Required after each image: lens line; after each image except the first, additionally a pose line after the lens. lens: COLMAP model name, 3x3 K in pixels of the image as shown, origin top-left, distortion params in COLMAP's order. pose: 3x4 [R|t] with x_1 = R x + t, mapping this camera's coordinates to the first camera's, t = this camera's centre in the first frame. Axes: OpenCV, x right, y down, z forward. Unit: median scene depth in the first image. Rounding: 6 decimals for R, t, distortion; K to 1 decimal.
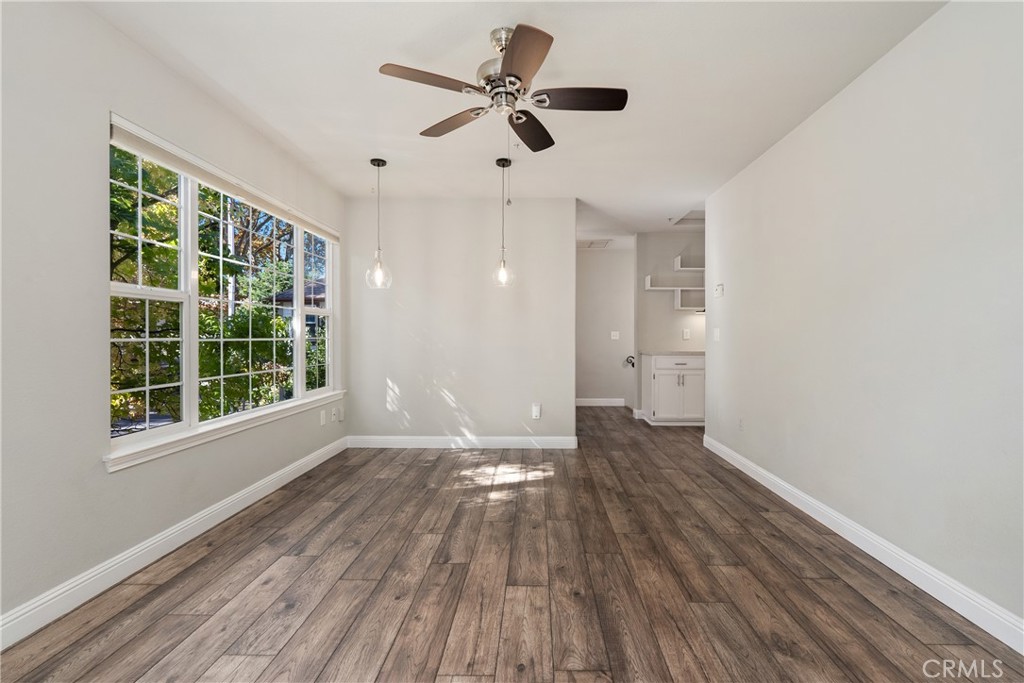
lens RADIAL K [[468.6, 0, 516.6], [0, 468.6, 338.0], [0, 0, 1]] dist [-0.000152, 0.000318]
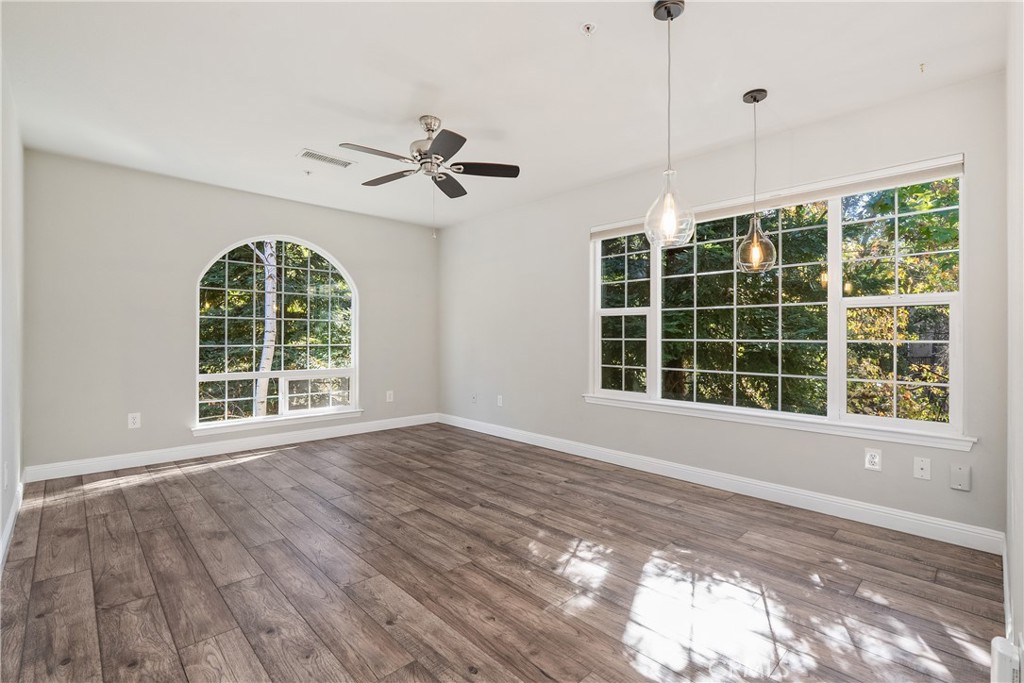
lens RADIAL K [[468.6, 0, 516.6], [0, 468.6, 338.0], [0, 0, 1]] dist [-0.000152, 0.000318]
pose [[-0.690245, -0.001815, -0.723573, 0.638744], [-0.007451, 0.999962, 0.004599, 0.008198], [0.723537, 0.008566, -0.690232, 1.739718]]
